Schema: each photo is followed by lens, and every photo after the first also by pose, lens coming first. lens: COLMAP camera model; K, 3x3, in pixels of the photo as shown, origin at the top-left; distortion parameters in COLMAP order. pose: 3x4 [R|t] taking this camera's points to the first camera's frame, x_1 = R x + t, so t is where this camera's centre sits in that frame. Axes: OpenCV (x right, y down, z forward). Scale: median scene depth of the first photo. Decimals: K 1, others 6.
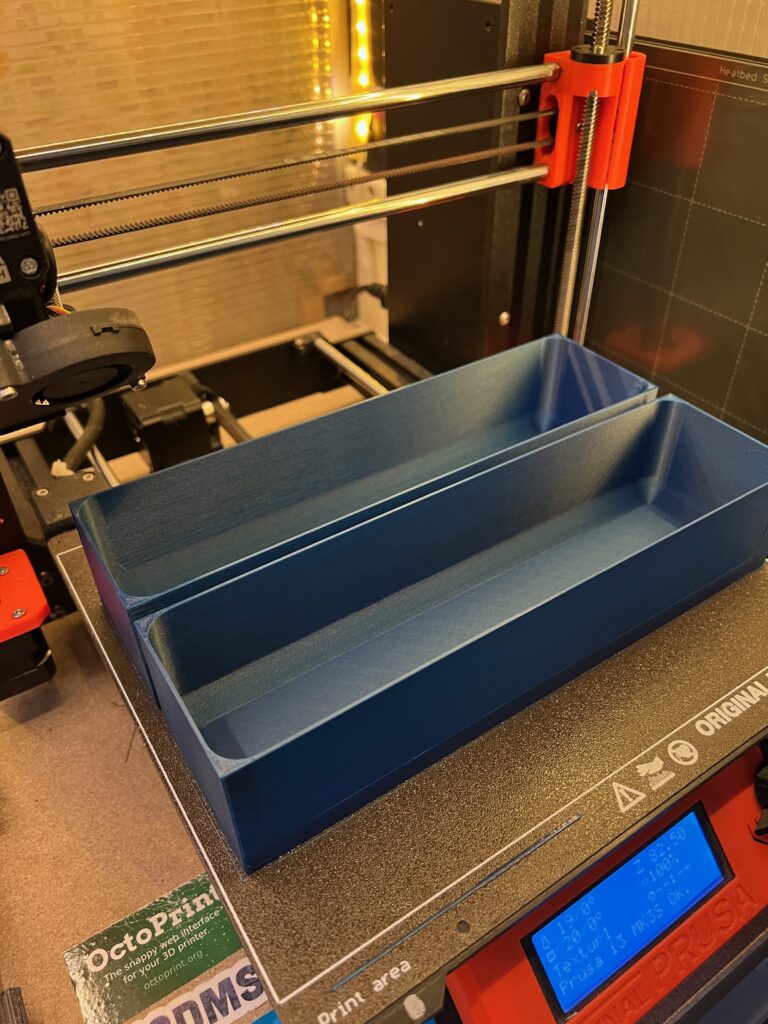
lens RADIAL K [[768.2, 0, 384.0], [0, 768.2, 512.0], [0, 0, 1]] dist [0.007560, -0.051178]
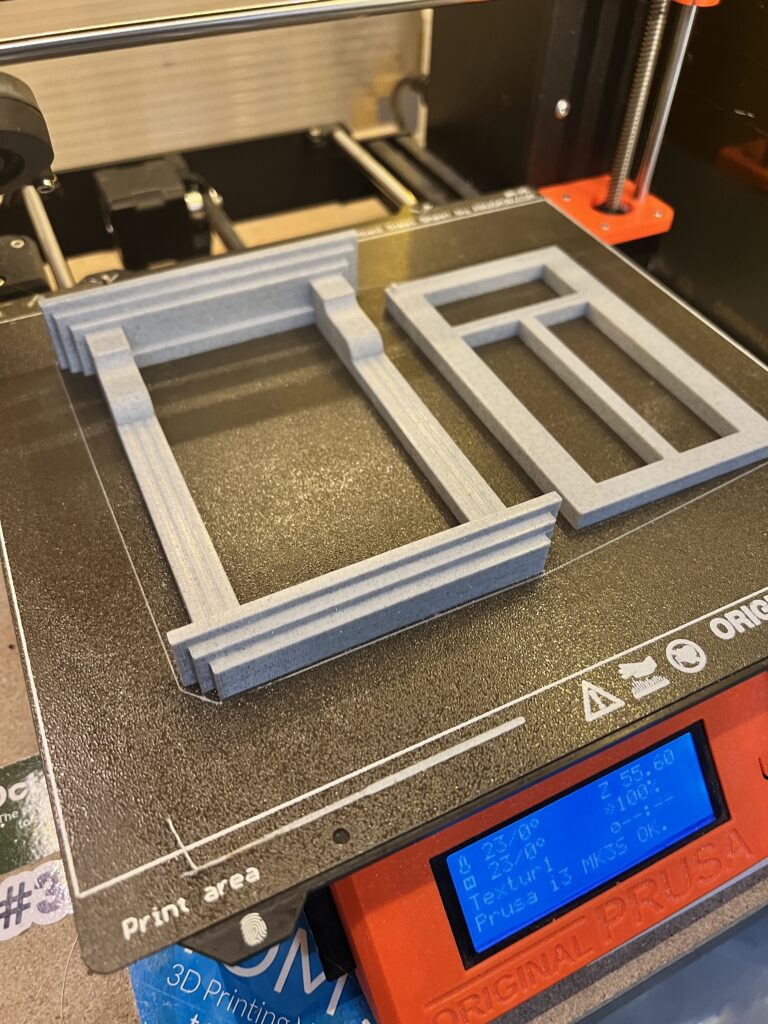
lens RADIAL K [[779.3, 0, 384.0], [0, 779.3, 512.0], [0, 0, 1]] dist [-0.030631, -0.000906]
pose [[0.990927, 0.117262, -0.065678, 0.132258], [-0.106328, 0.982863, 0.150582, 0.094347], [0.082210, -0.142232, 0.986413, 0.254240]]
